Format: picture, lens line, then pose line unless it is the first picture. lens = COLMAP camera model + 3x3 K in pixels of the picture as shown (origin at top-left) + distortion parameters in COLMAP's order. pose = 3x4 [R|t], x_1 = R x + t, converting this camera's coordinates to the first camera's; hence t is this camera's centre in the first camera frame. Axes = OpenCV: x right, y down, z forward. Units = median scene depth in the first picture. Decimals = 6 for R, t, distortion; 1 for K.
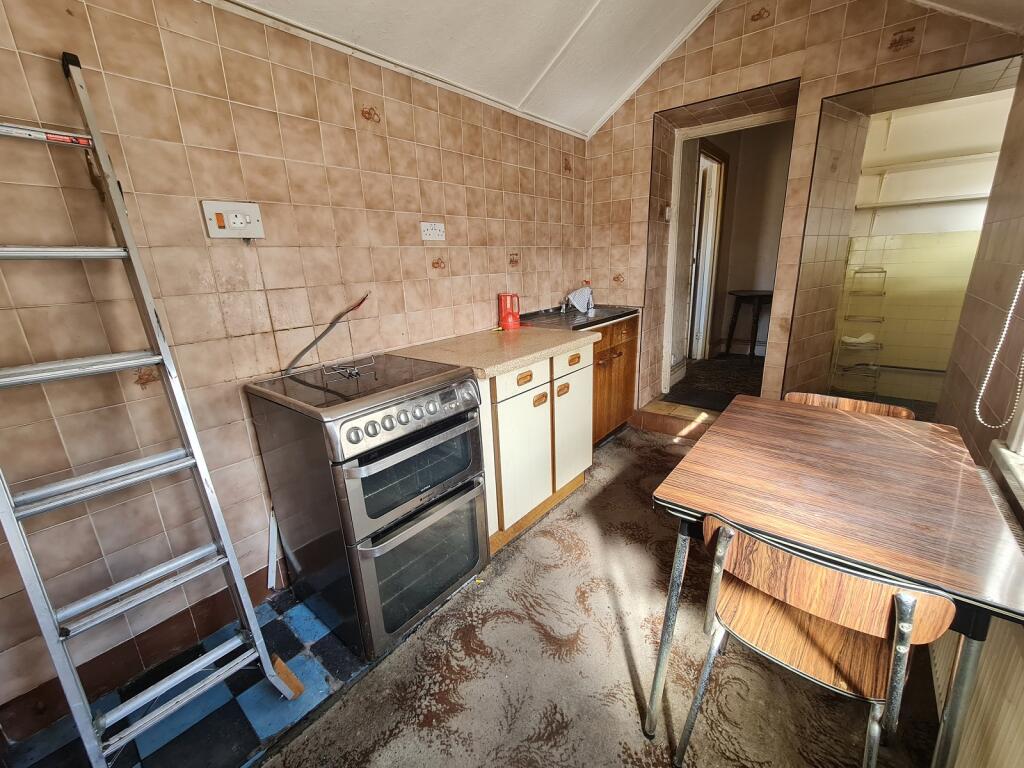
lens RADIAL K [[420.8, 0, 514.6], [0, 420.8, 381.4], [0, 0, 1]] dist [-0.003271, 0.000948]
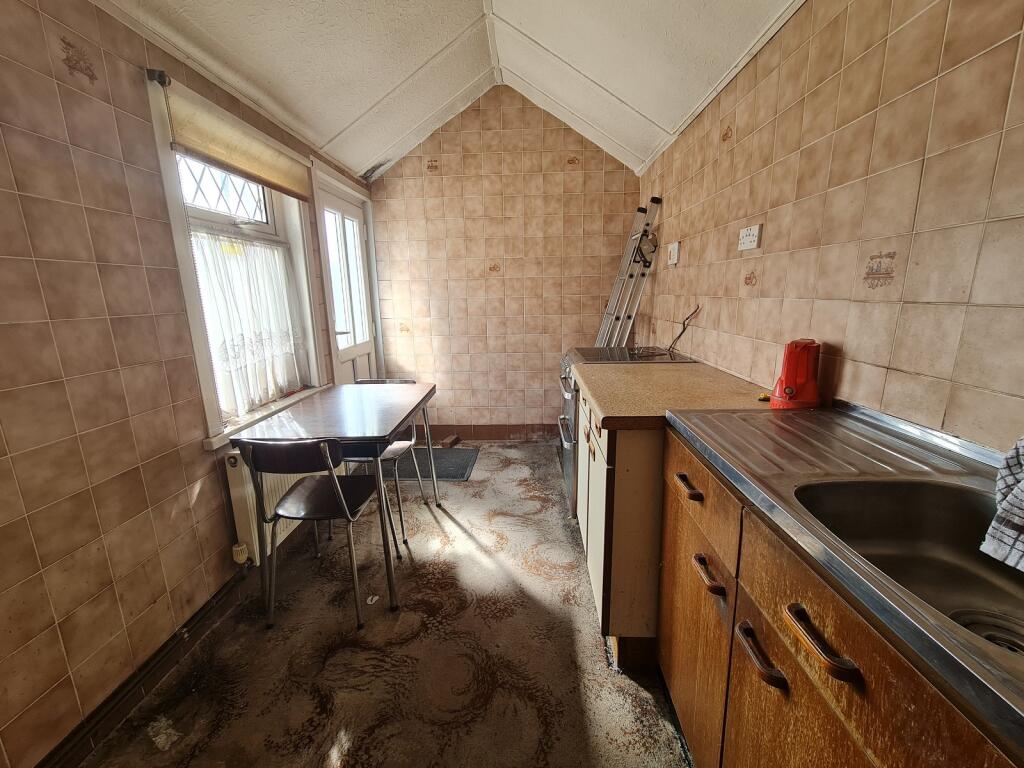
lens RADIAL K [[420.8, 0, 514.0], [0, 420.8, 381.2], [0, 0, 1]] dist [-0.003271, 0.000948]
pose [[-0.796032, 0.178591, -0.578307, 0.601097], [-0.117540, 0.891673, 0.437155, -0.380407], [0.593732, 0.415963, -0.688808, 1.289566]]
